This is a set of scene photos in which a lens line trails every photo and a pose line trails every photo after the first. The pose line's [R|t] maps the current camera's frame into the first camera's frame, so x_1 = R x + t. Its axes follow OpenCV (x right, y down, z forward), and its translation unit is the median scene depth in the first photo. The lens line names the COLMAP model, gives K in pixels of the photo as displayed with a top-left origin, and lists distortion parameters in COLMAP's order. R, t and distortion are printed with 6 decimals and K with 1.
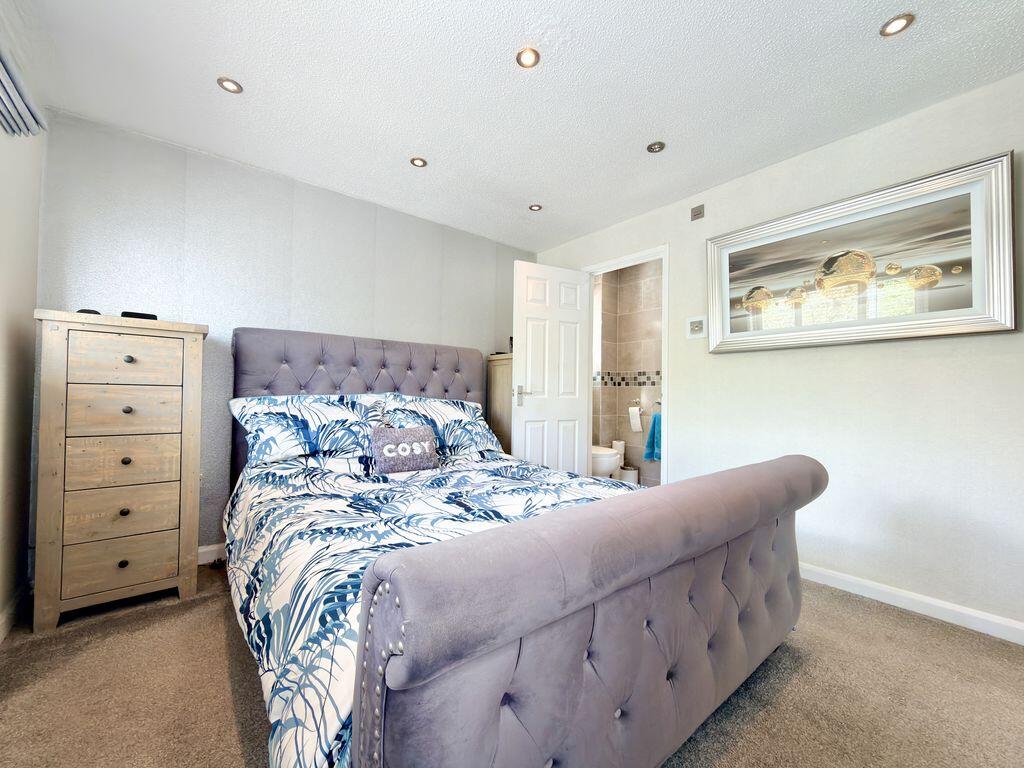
lens RADIAL K [[407.0, 0, 512.0], [0, 407.0, 384.0], [0, 0, 1]] dist [-0.000761, 0.000085]
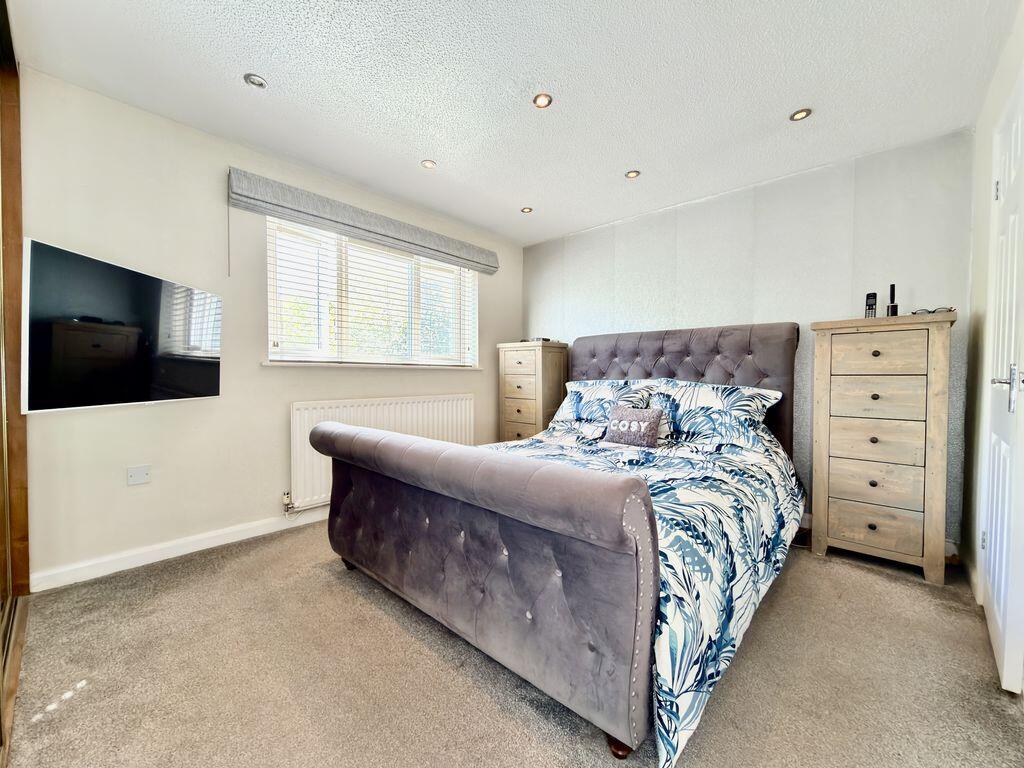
lens RADIAL K [[407.0, 0, 512.0], [0, 407.0, 384.0], [0, 0, 1]] dist [-0.000761, 0.000085]
pose [[0.152074, -0.002433, -0.988366, 0.734947], [0.004412, 0.999989, -0.001782, 0.037515], [0.988359, -0.004090, 0.152083, 0.442414]]
